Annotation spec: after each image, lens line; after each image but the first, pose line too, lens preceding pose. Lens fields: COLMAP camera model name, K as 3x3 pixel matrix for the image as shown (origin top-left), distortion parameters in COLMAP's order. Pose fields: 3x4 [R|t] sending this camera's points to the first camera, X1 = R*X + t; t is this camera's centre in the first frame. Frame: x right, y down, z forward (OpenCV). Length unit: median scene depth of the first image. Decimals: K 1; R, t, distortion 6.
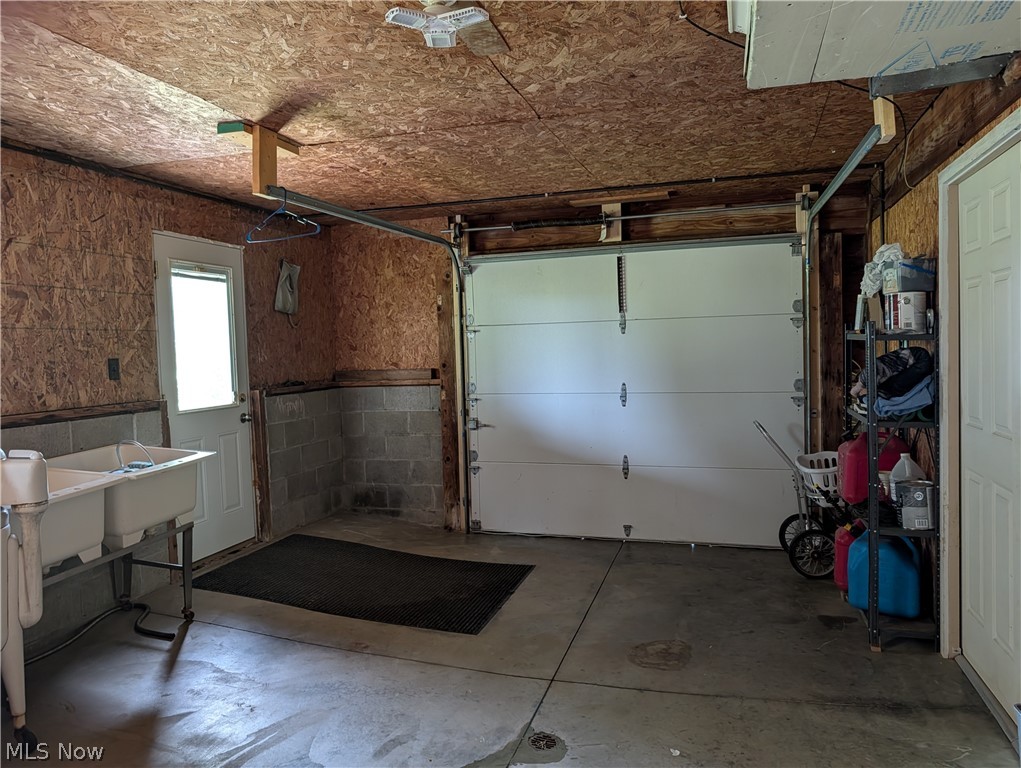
lens RADIAL K [[730.0, 0, 508.3], [0, 730.0, 379.4], [0, 0, 1]] dist [0.035756, -0.037292]
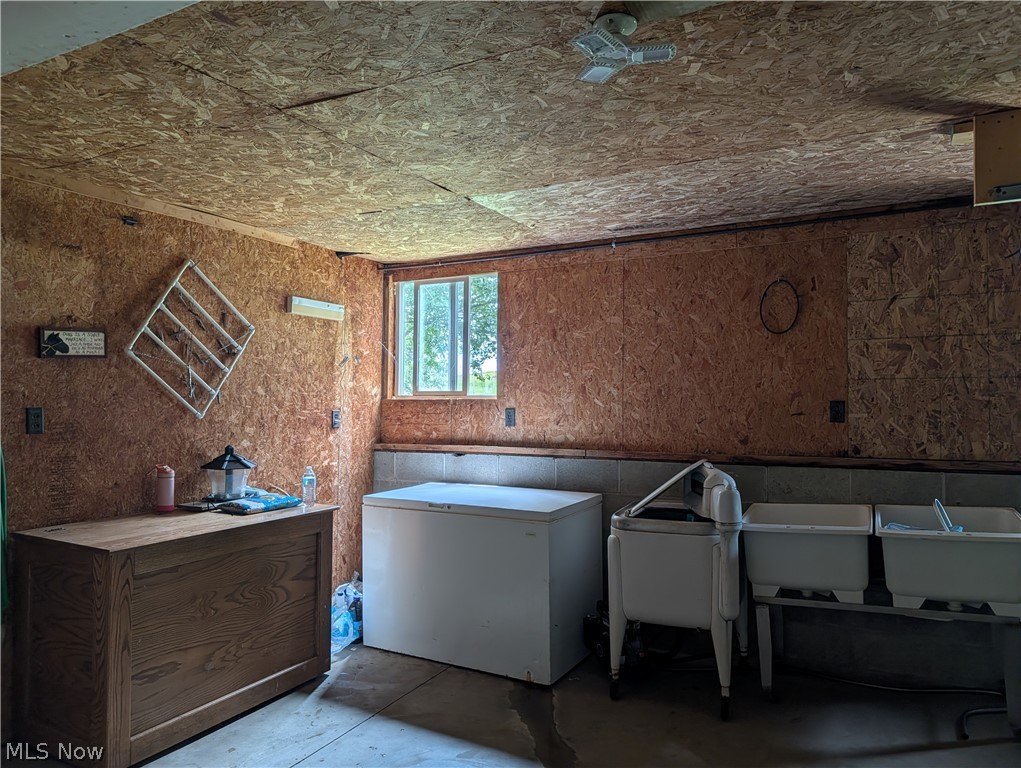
lens RADIAL K [[730.0, 0, 507.4], [0, 730.0, 390.9], [0, 0, 1]] dist [0.035756, -0.037292]
pose [[-0.187867, 0.014905, -0.982081, 0.471893], [-0.034520, 0.999167, 0.021768, -0.053074], [0.981588, 0.037991, -0.187196, 0.616751]]
